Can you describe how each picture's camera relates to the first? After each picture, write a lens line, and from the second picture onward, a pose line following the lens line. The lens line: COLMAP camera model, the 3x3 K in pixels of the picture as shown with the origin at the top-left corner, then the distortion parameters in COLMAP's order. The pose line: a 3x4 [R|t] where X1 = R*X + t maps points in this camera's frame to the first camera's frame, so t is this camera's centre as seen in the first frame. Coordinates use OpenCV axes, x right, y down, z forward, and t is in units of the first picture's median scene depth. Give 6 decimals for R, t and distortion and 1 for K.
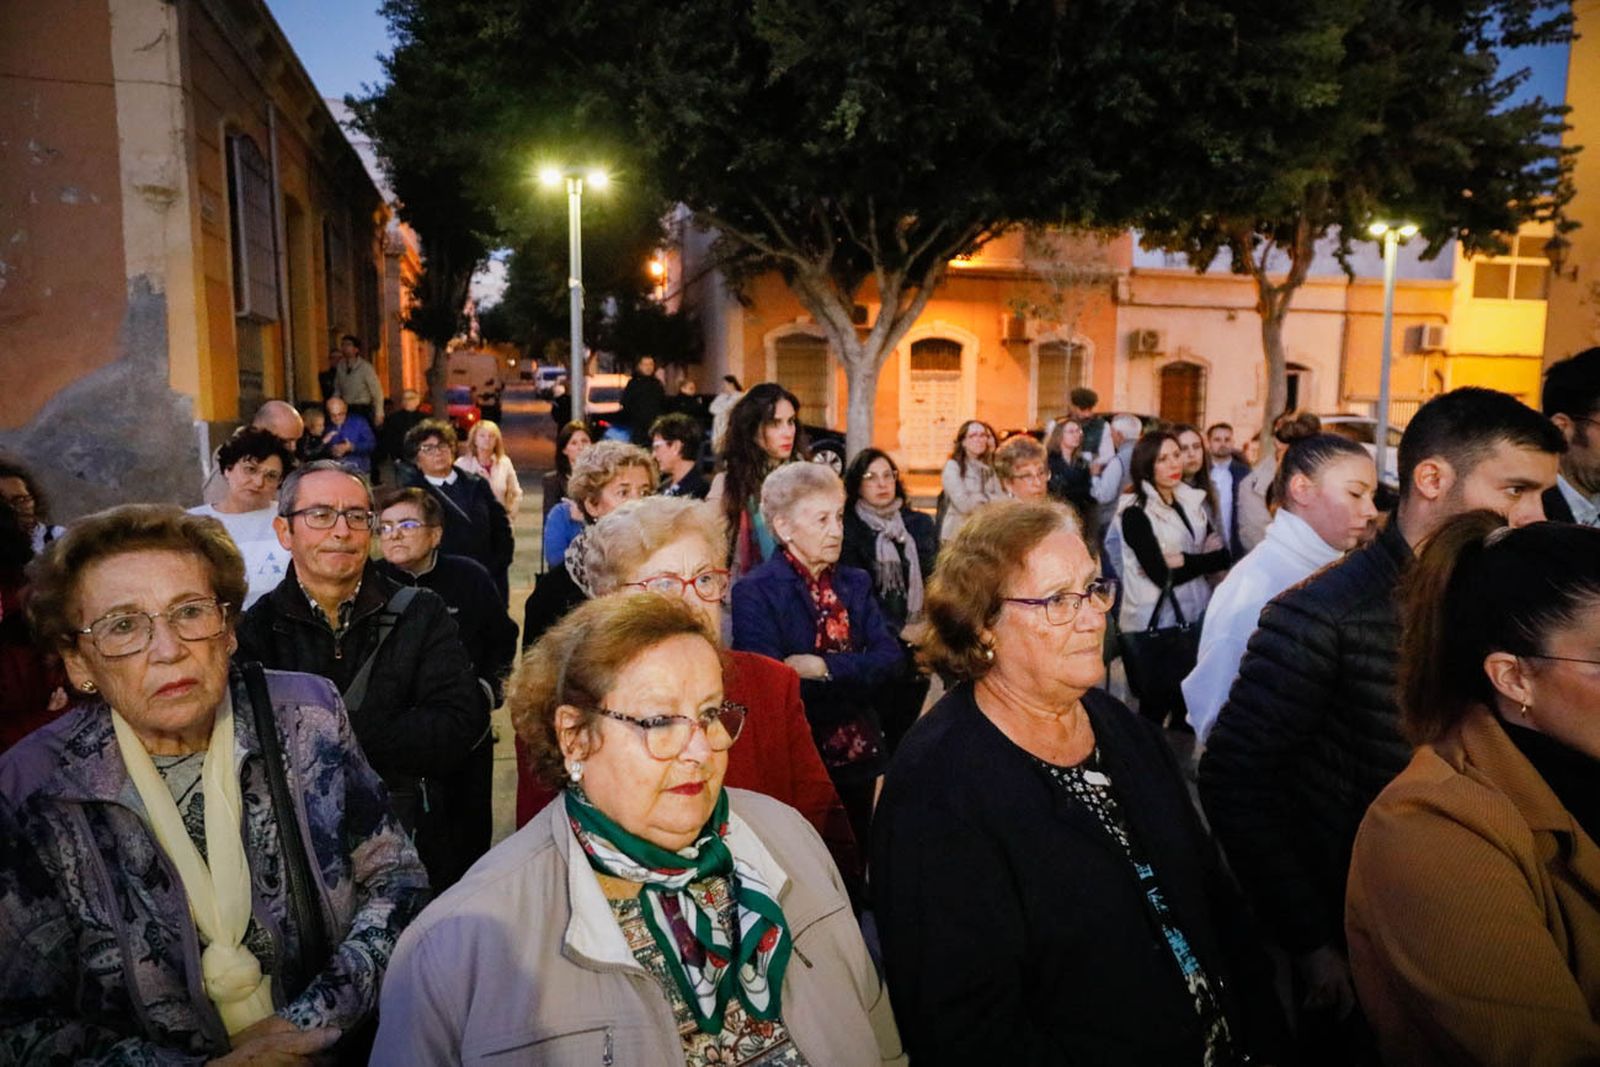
lens RADIAL K [[1069.1, 0, 800.1], [0, 1069.1, 537.1], [0, 0, 1]] dist [0.000448, 0.005391]
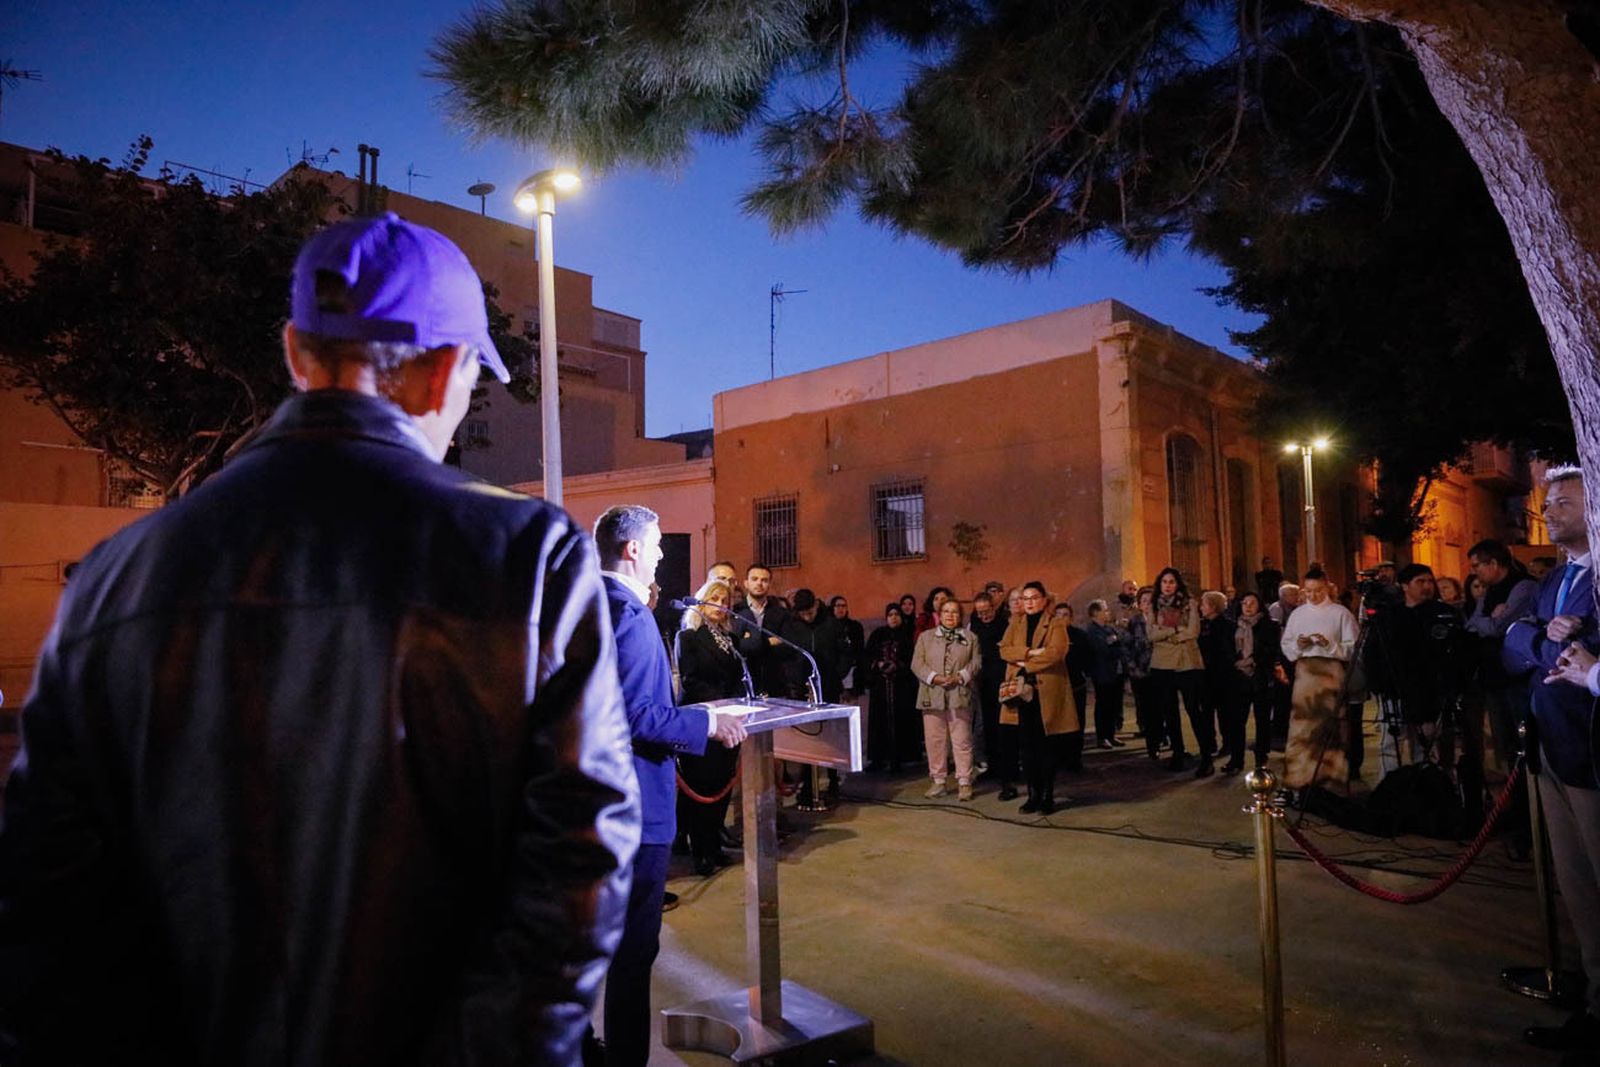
lens RADIAL K [[1069.1, 0, 800.1], [0, 1069.1, 537.1], [0, 0, 1]] dist [0.000448, 0.005391]
pose [[0.526280, -0.076232, -0.846887, 0.711183], [-0.082168, 0.986753, -0.139883, 0.087267], [0.846332, 0.143204, 0.513044, -0.444714]]
